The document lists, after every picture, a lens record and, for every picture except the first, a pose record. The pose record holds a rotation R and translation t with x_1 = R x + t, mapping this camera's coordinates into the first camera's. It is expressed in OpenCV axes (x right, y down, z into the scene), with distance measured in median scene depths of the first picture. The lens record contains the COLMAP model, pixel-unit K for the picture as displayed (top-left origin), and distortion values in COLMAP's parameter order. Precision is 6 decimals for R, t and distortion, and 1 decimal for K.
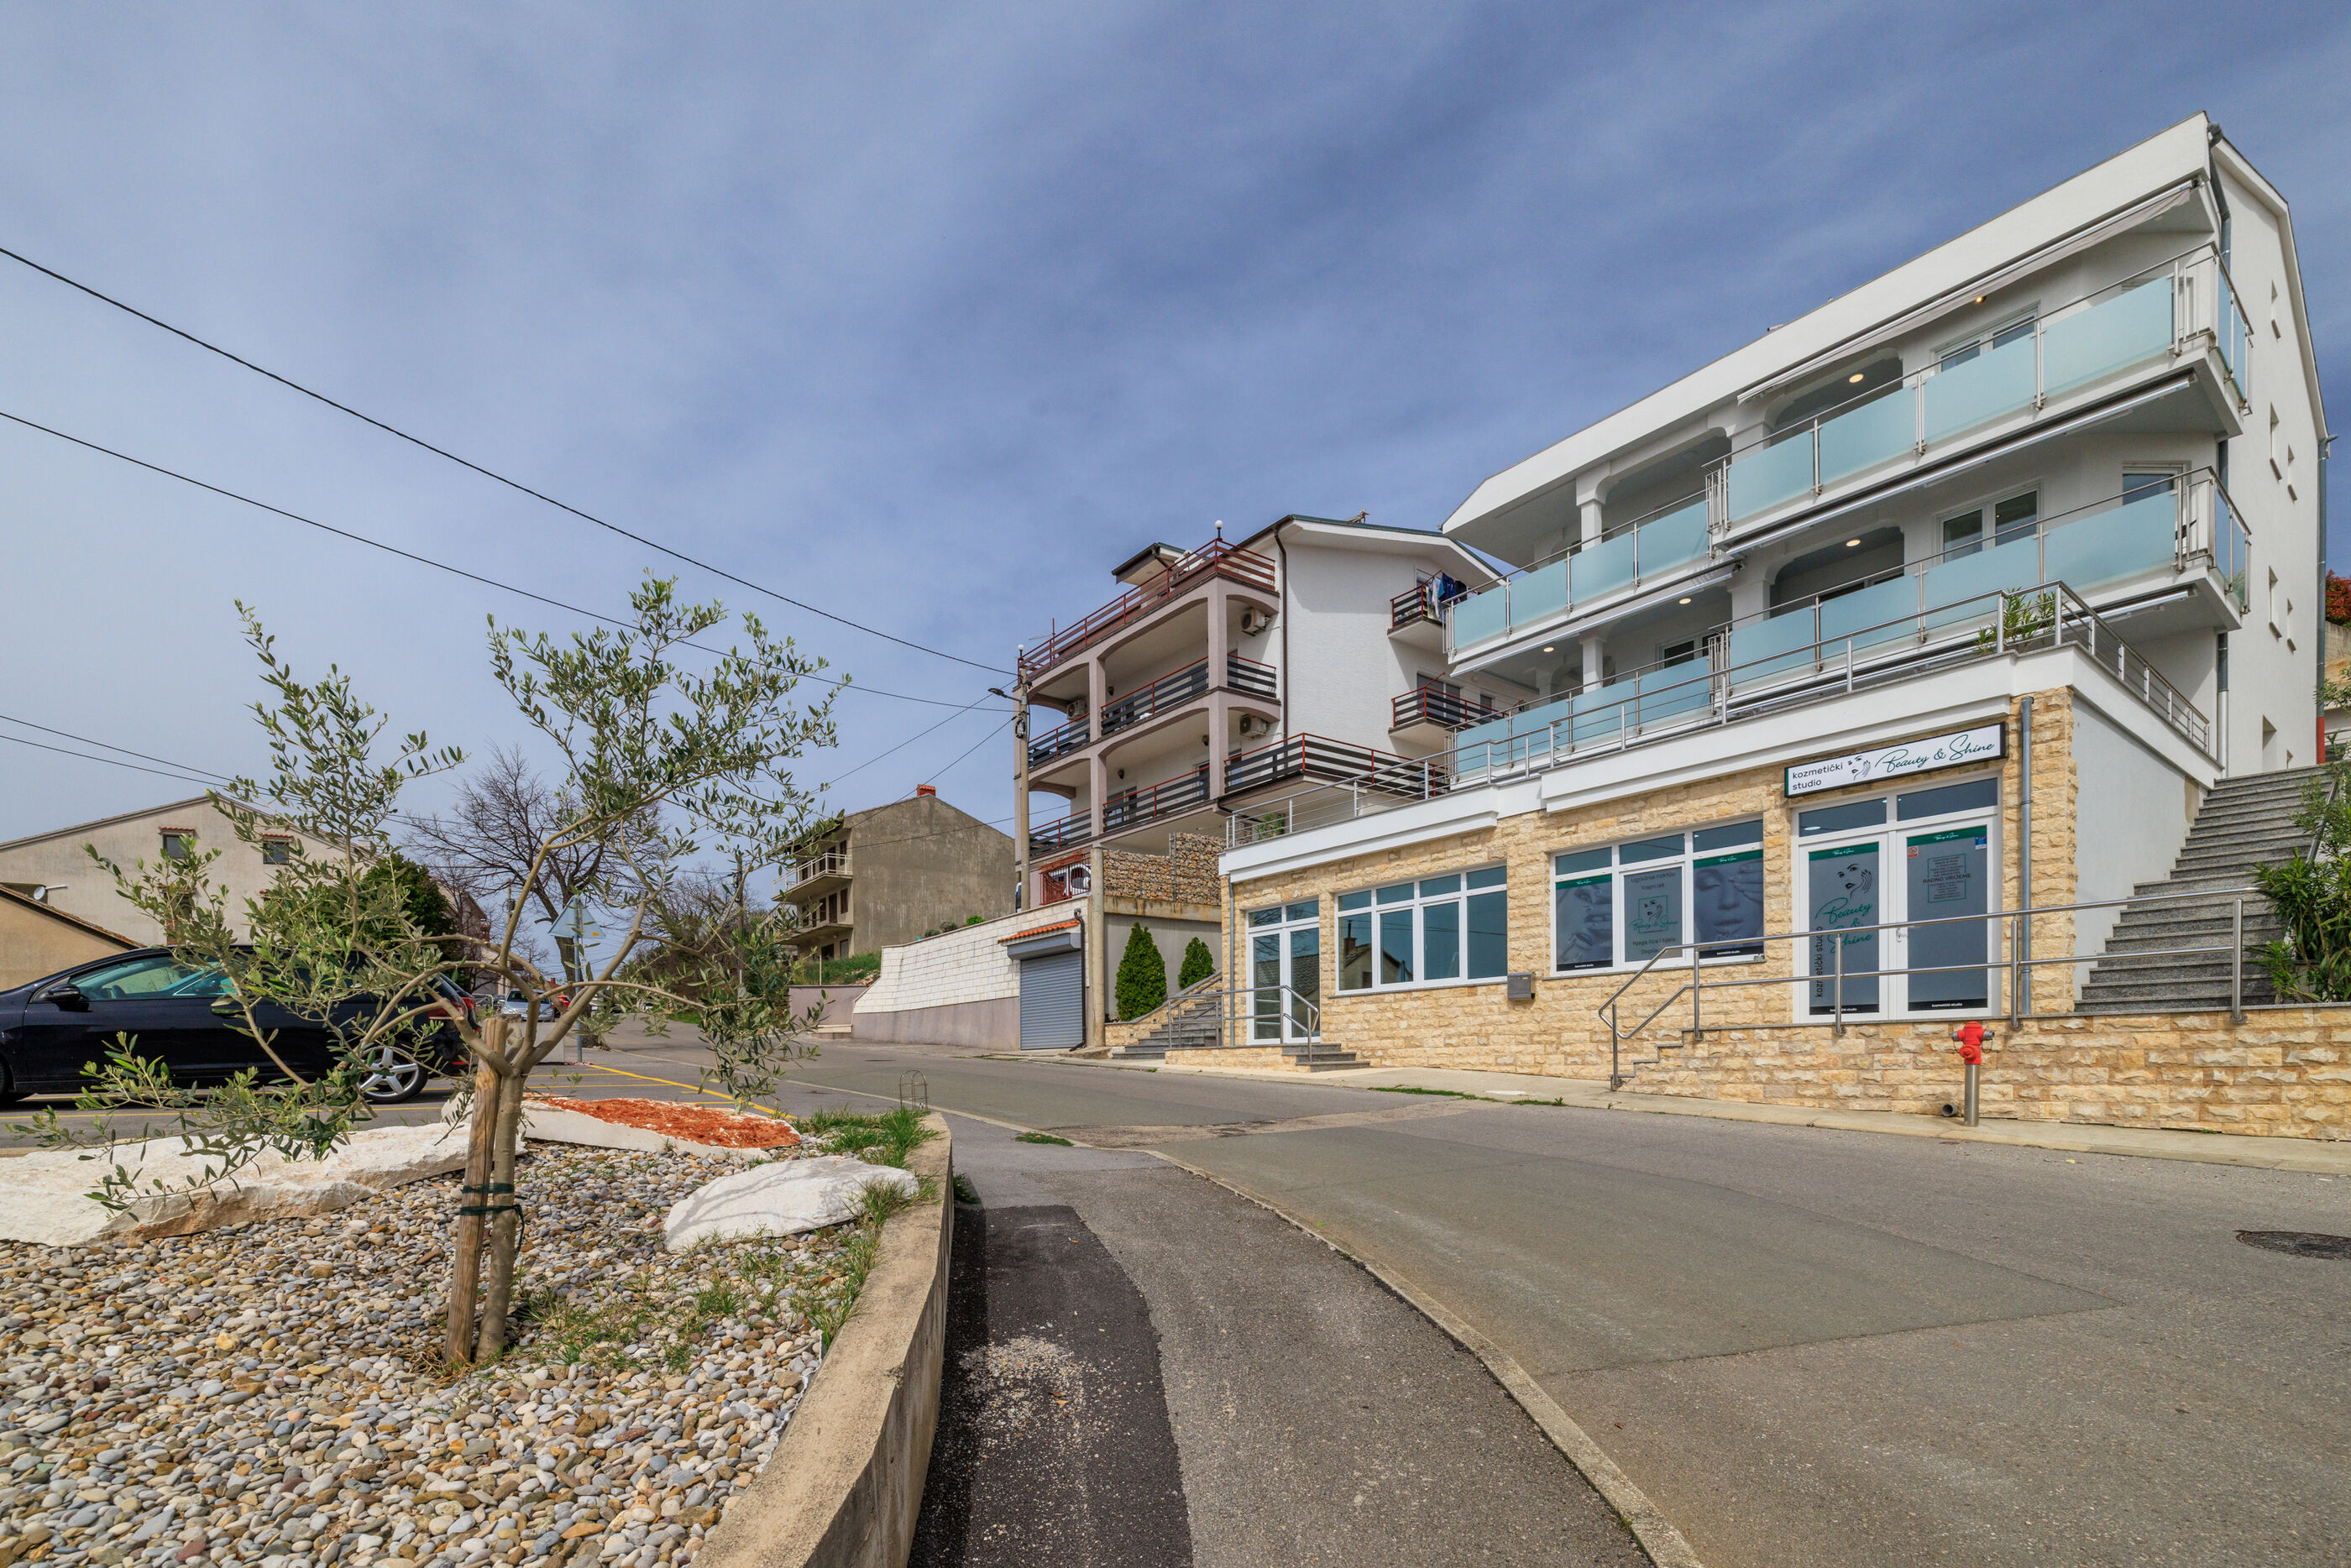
lens RADIAL K [[1049.3, 0, 1177.7], [0, 1049.3, 855.4], [0, 0, 1]] dist [-0.000162, 0.000342]
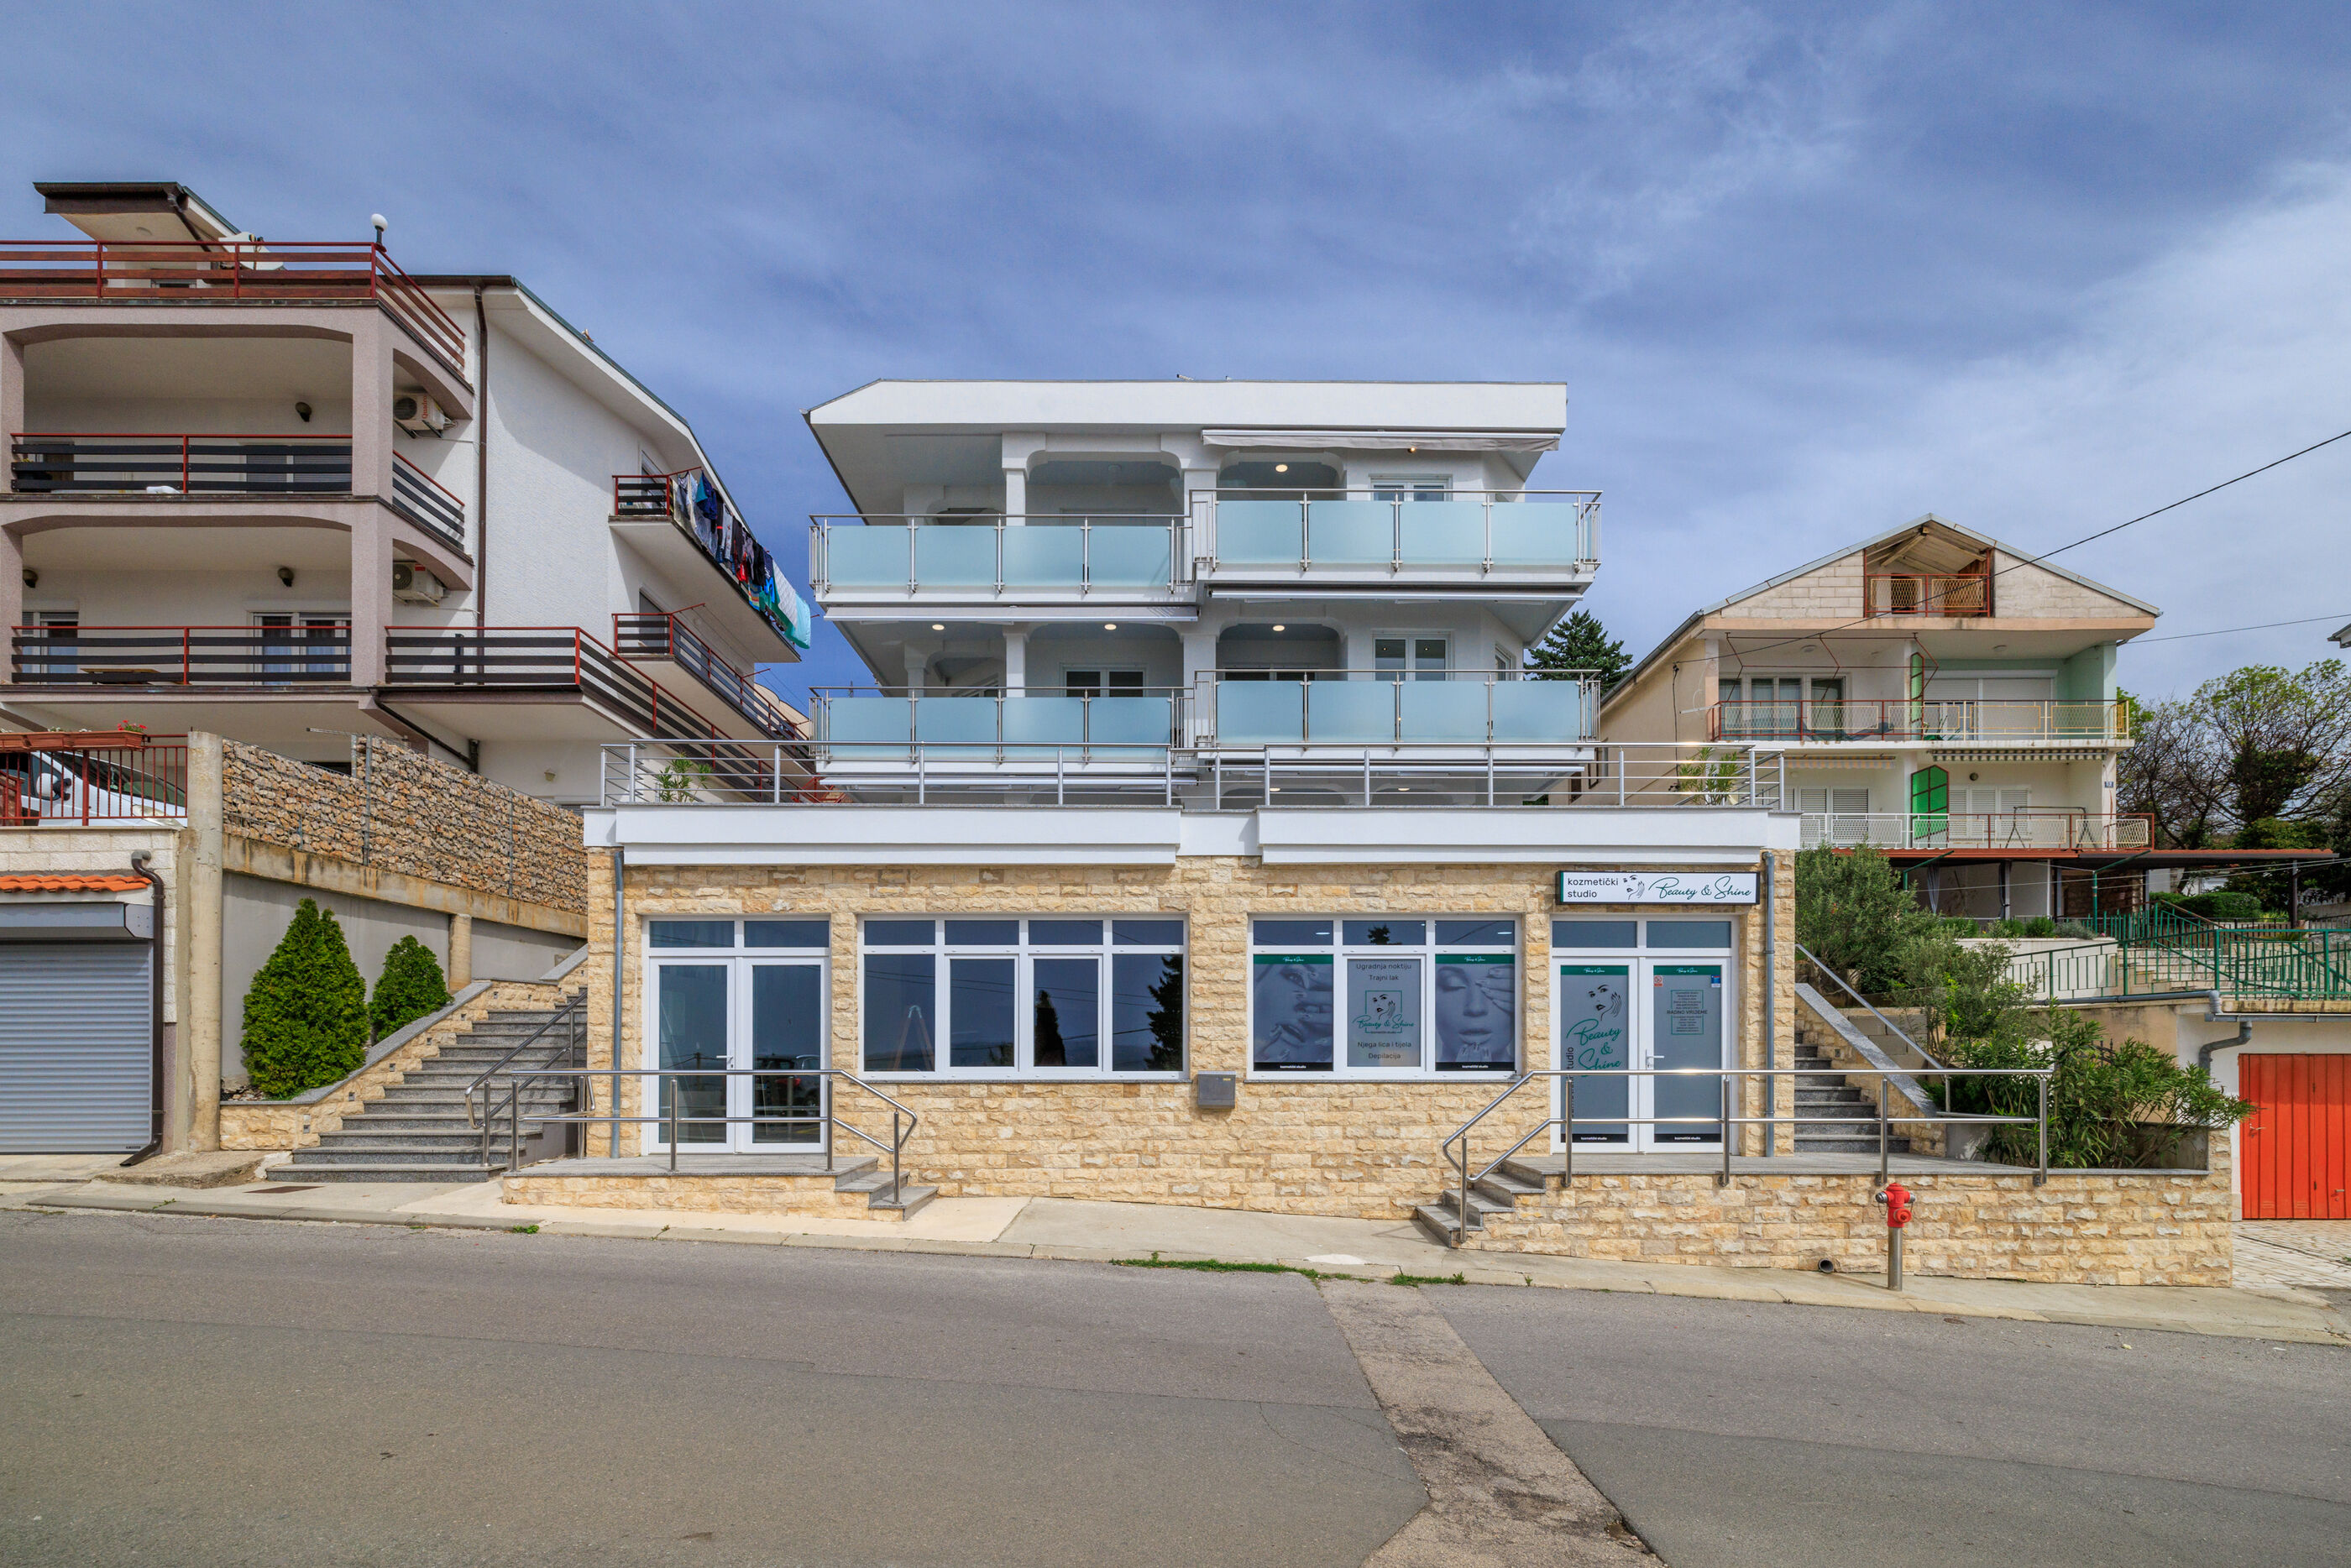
lens RADIAL K [[1070.1, 0, 1176.0], [0, 1070.1, 951.1], [0, 0, 1]] dist [0.001363, -0.000127]
pose [[0.616131, 0.093159, 0.782115, -0.296035], [-0.161799, 0.986774, 0.009925, 0.025572], [-0.770846, -0.132661, 0.623055, 0.571119]]
